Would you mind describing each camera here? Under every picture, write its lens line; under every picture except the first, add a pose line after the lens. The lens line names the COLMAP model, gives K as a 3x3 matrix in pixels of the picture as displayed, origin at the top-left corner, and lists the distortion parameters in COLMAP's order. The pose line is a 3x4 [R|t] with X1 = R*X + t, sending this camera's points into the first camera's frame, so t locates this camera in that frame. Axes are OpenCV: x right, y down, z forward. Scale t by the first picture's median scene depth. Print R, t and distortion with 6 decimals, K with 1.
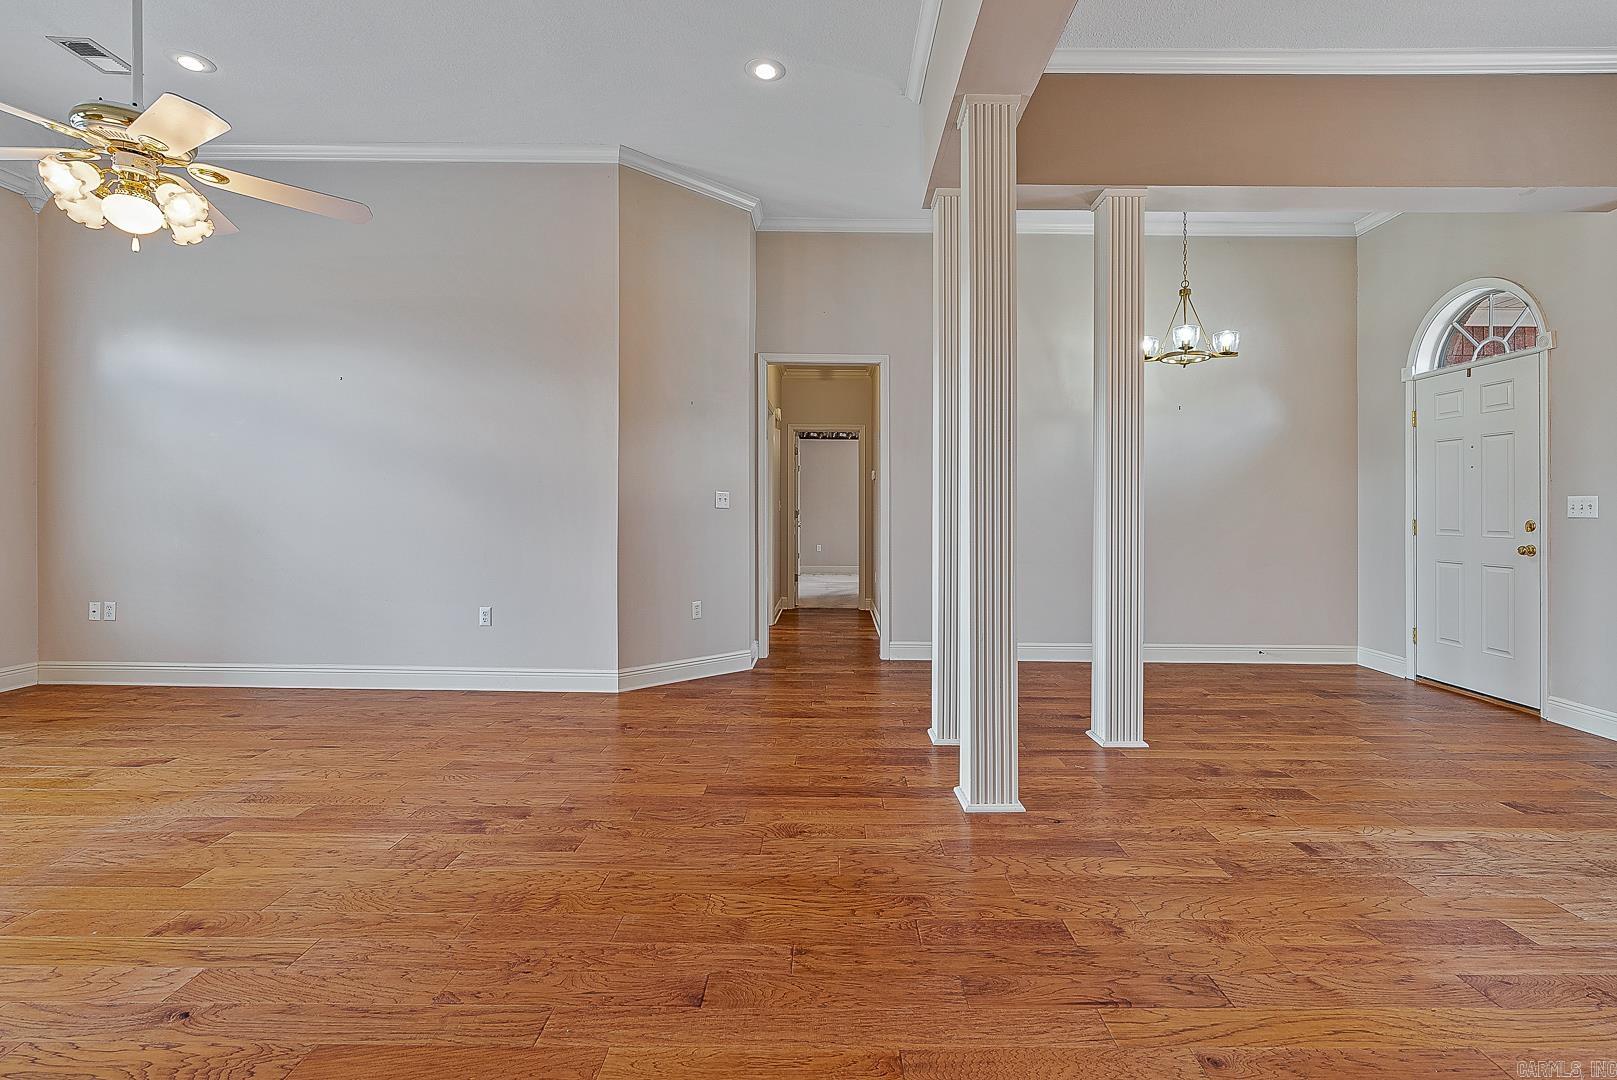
lens RADIAL K [[757.8, 0, 831.3], [0, 757.8, 505.8], [0, 0, 1]] dist [-0.002307, 0.000434]
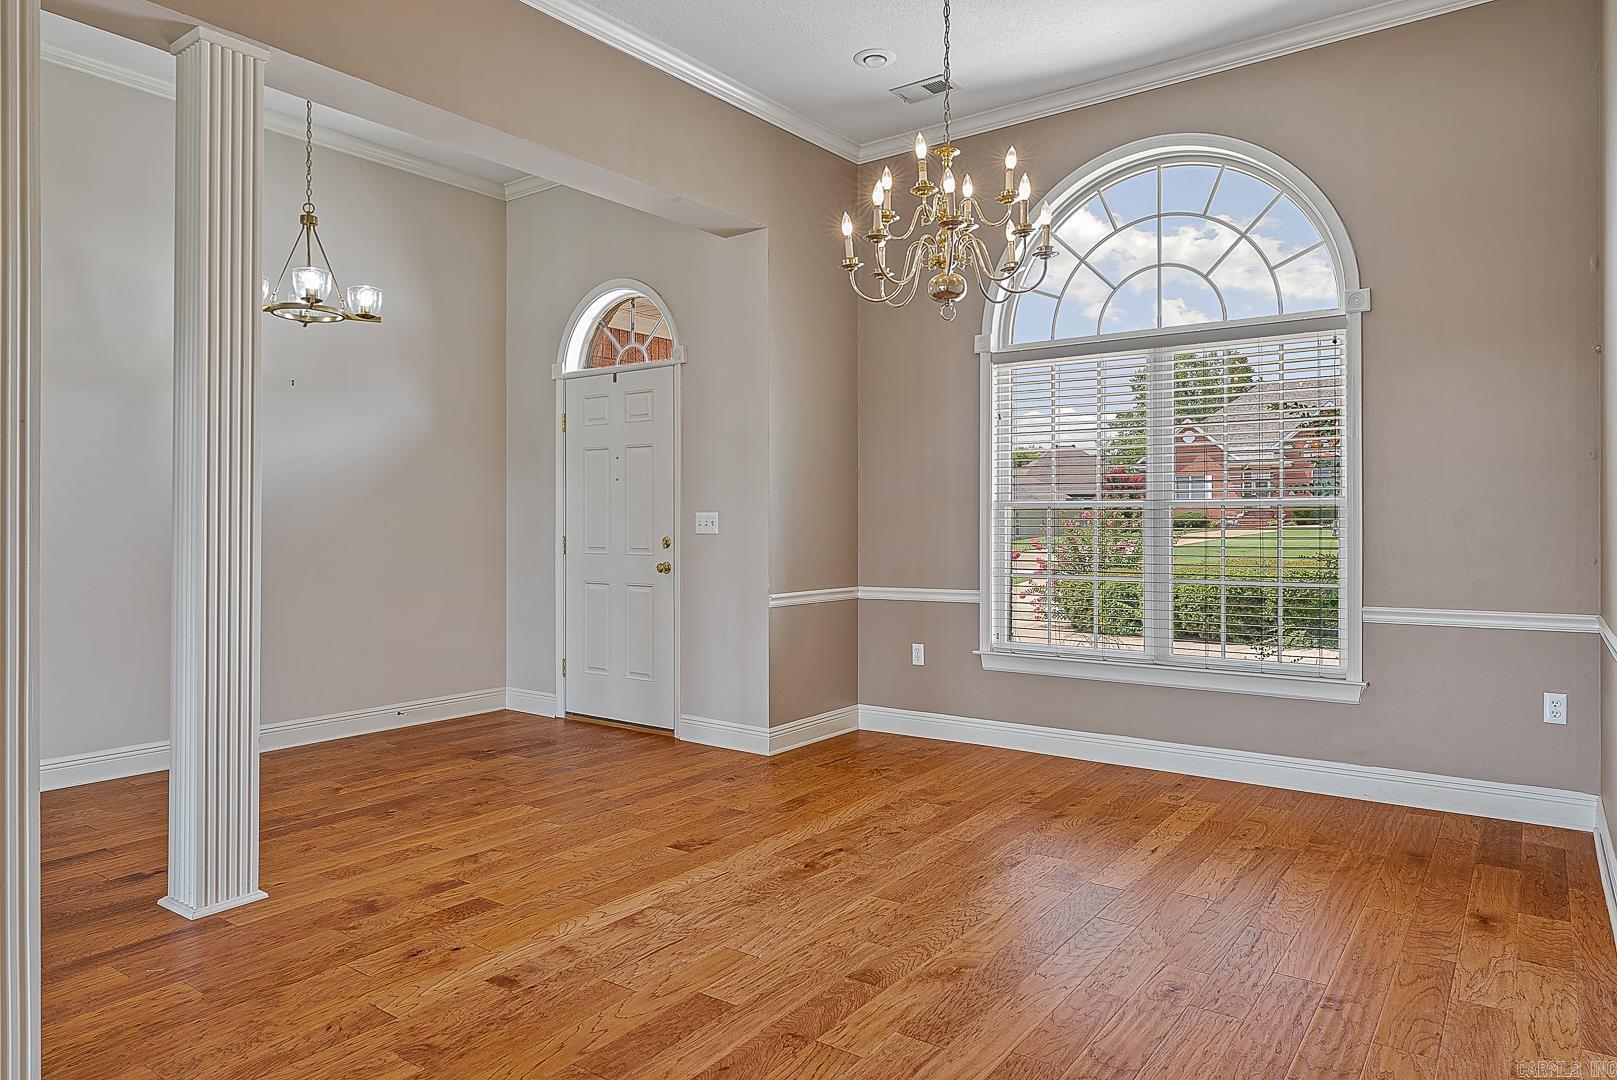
lens RADIAL K [[1004.0, 0, 815.2], [0, 1004.0, 503.0], [0, 0, 1]] dist [-0.000071, 0.001216]
pose [[0.590044, 0.005967, 0.807349, -0.007419], [0.000551, 0.999969, -0.007793, -0.017922], [-0.807371, 0.005043, 0.590023, 0.106481]]
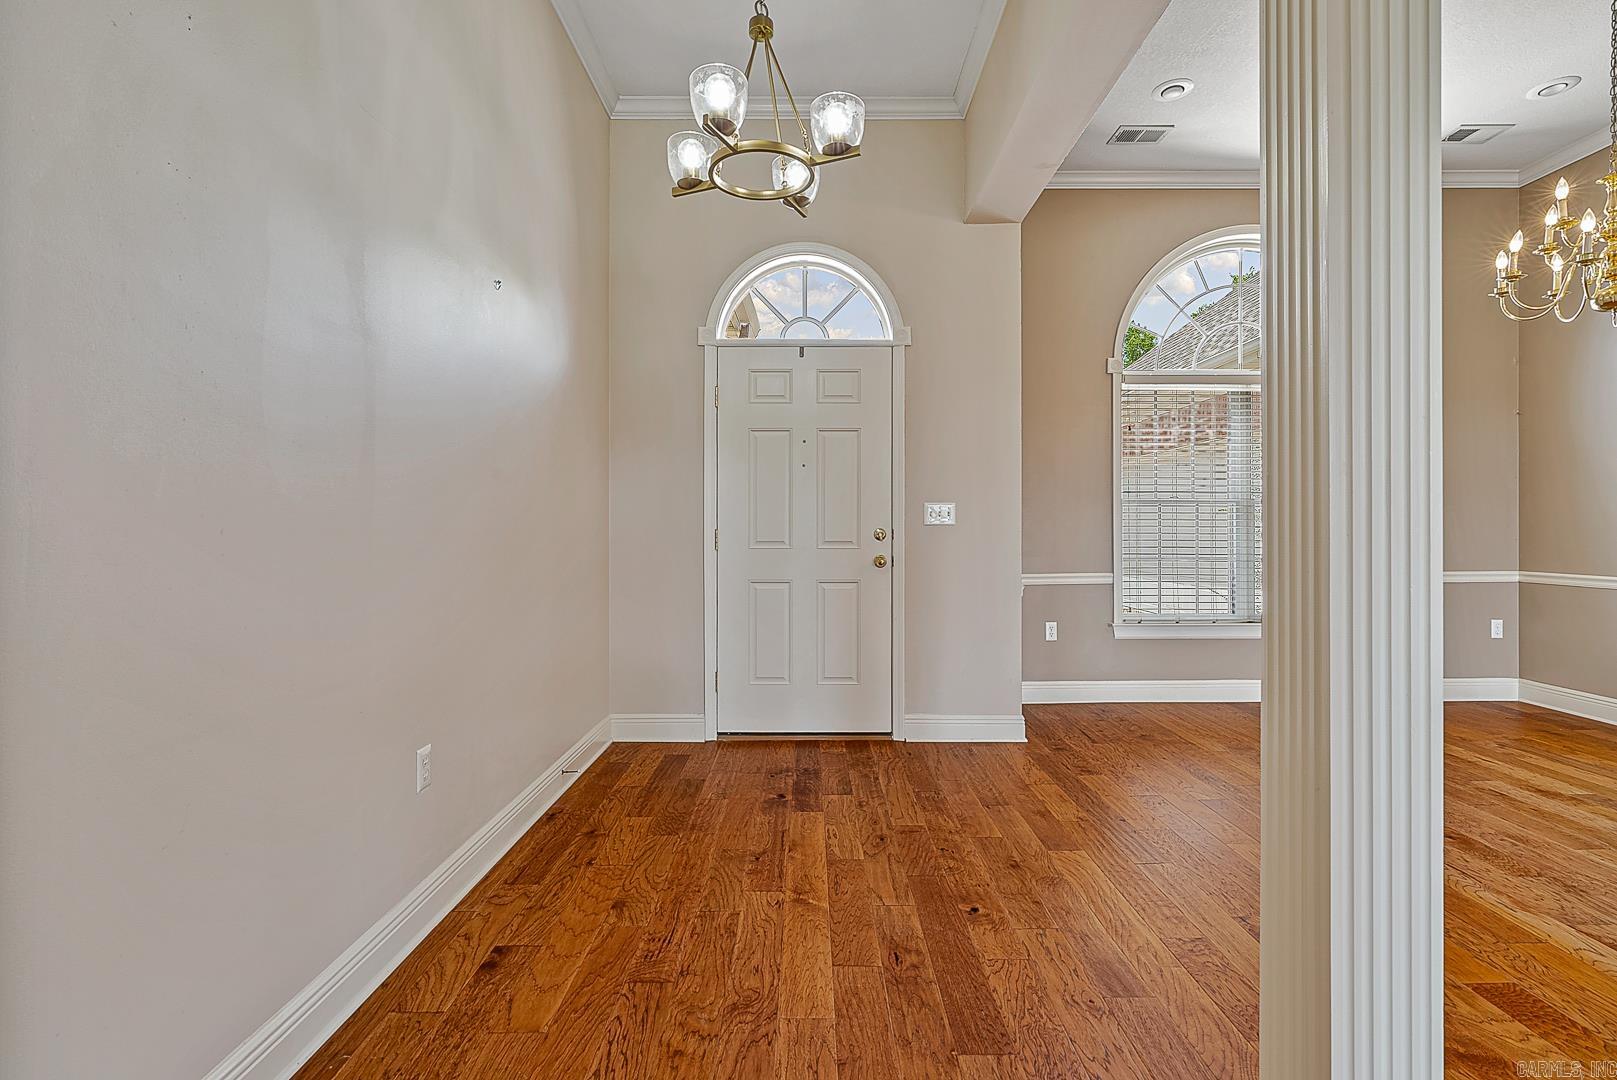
lens RADIAL K [[735.9, 0, 830.3], [0, 735.9, 524.7], [0, 0, 1]] dist [-0.000360, 0.000355]
pose [[-0.007212, -0.002910, 0.999970, 0.046269], [-0.005693, 0.999980, 0.002869, 0.015696], [-0.999958, -0.005672, -0.007229, 1.362479]]
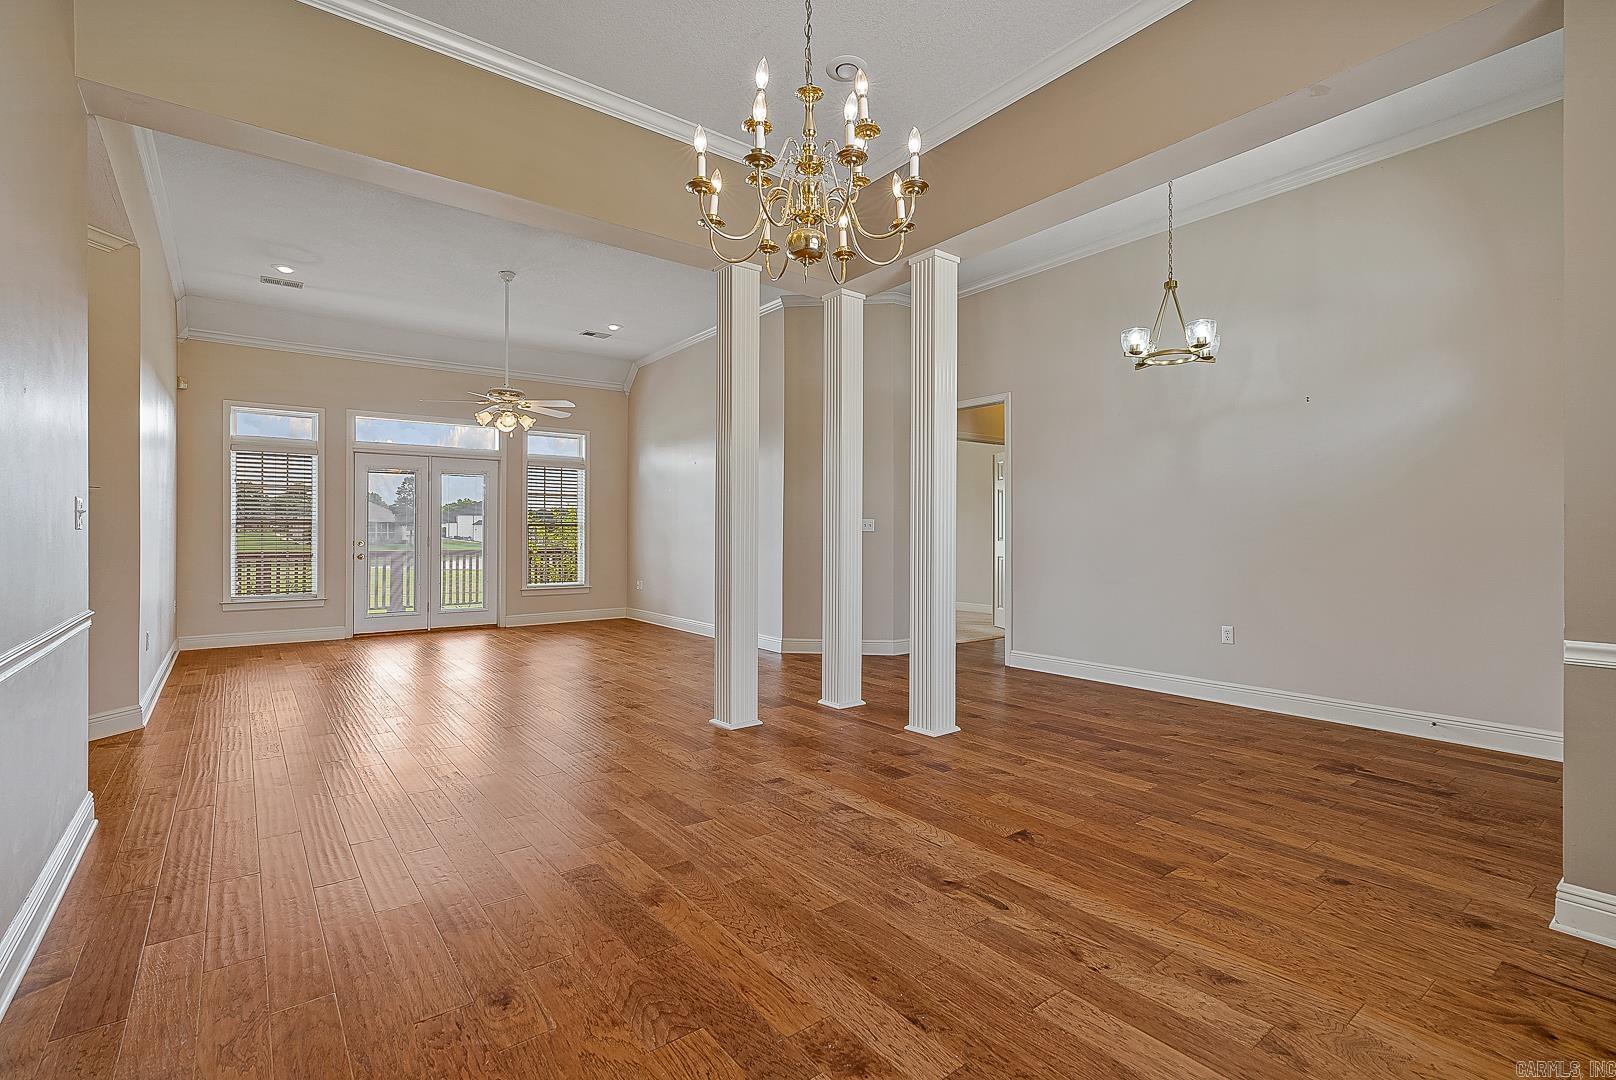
lens RADIAL K [[738.6, 0, 826.3], [0, 738.6, 536.8], [0, 0, 1]] dist [-0.000336, 0.000021]
pose [[0.618743, -0.006793, -0.785564, 1.282390], [0.012808, 0.999917, 0.001442, 0.011830], [0.785489, -0.010954, 0.618779, 0.193479]]
